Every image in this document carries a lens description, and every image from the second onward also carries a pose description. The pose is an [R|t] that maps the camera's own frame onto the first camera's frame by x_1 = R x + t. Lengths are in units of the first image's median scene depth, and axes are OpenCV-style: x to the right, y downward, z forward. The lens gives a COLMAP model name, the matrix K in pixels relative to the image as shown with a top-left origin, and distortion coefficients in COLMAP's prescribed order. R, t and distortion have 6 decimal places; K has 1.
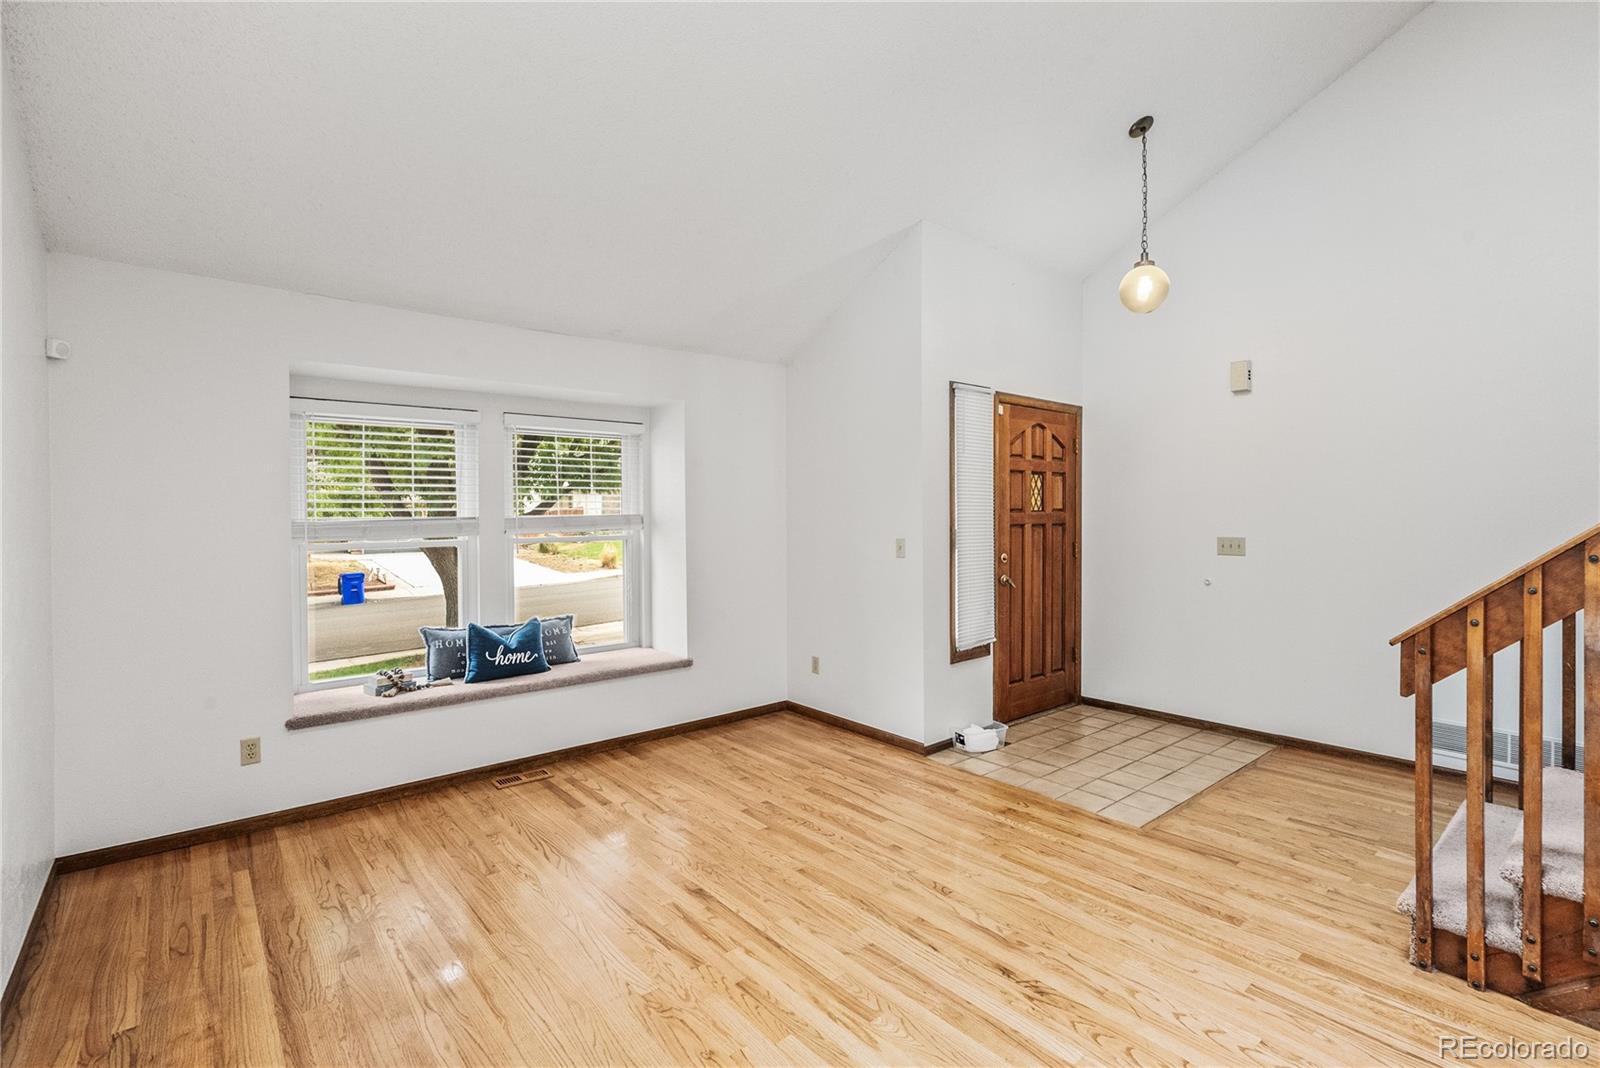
lens RADIAL K [[733.2, 0, 803.5], [0, 733.2, 517.6], [0, 0, 1]] dist [-0.000469, -0.000494]
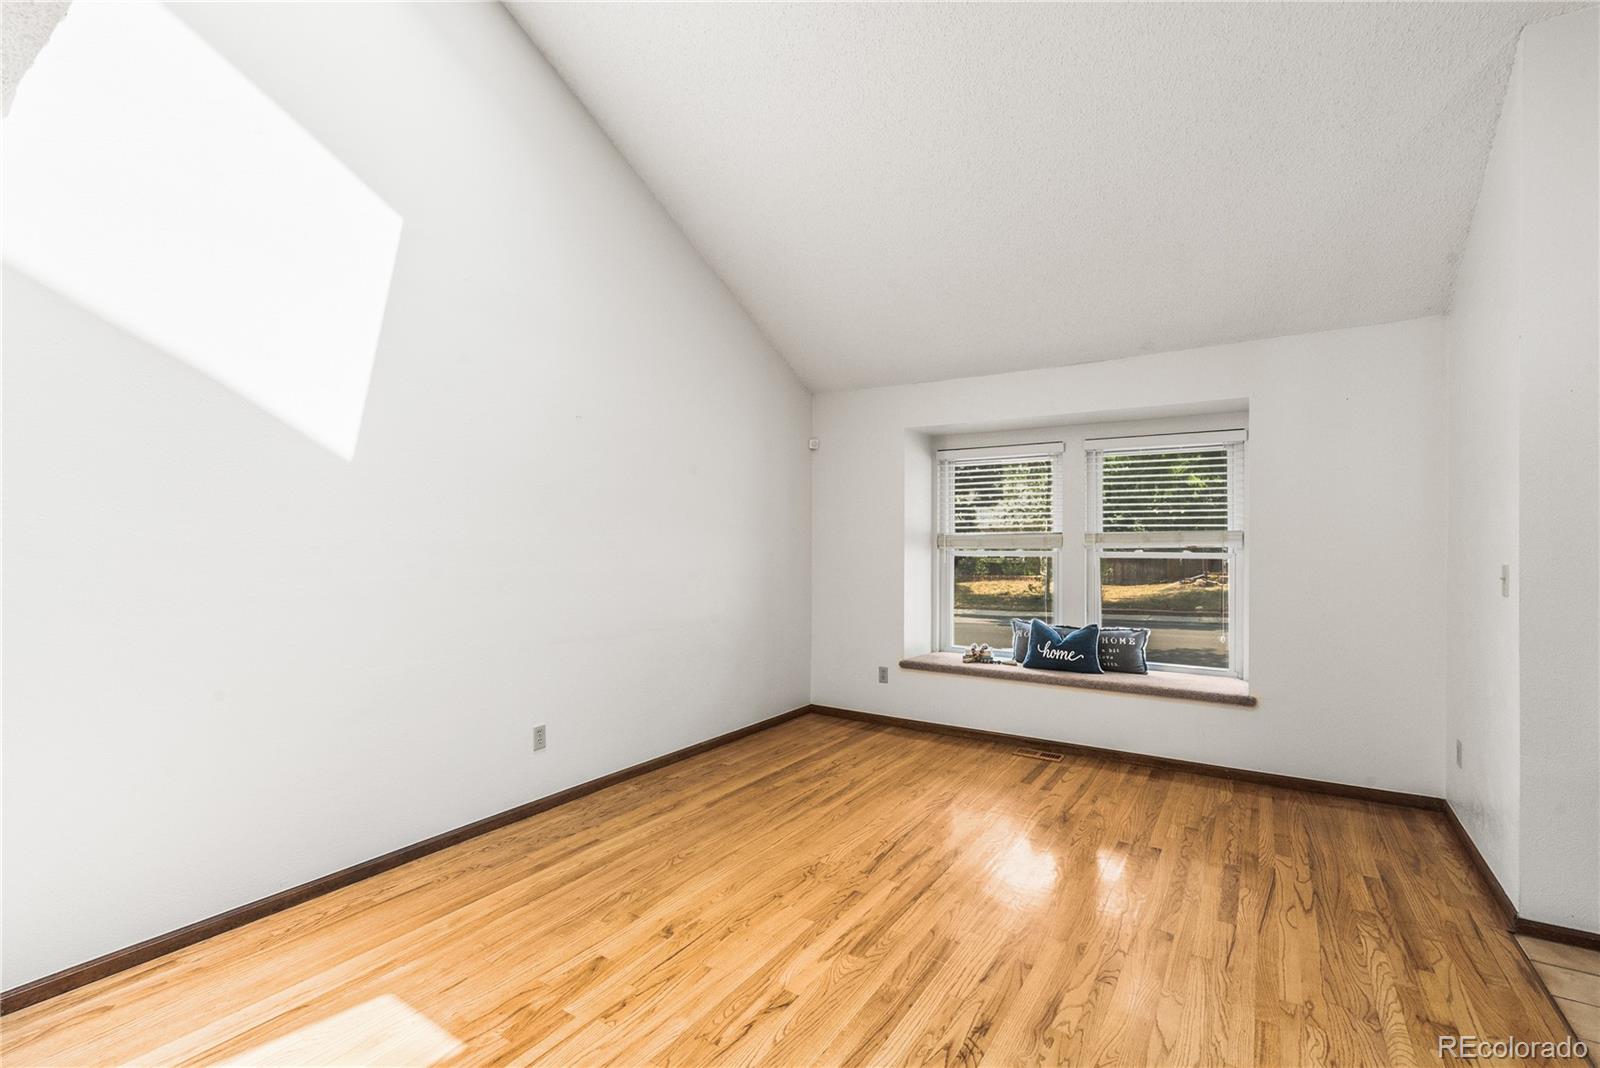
lens RADIAL K [[723.9, 0, 806.5], [0, 723.9, 536.8], [0, 0, 1]] dist [-0.001355, -0.001101]
pose [[0.291771, 0.001603, -0.956487, 0.581549], [-0.011819, 0.999928, -0.001929, 0.015645], [0.956415, 0.011868, 0.291769, 0.296442]]
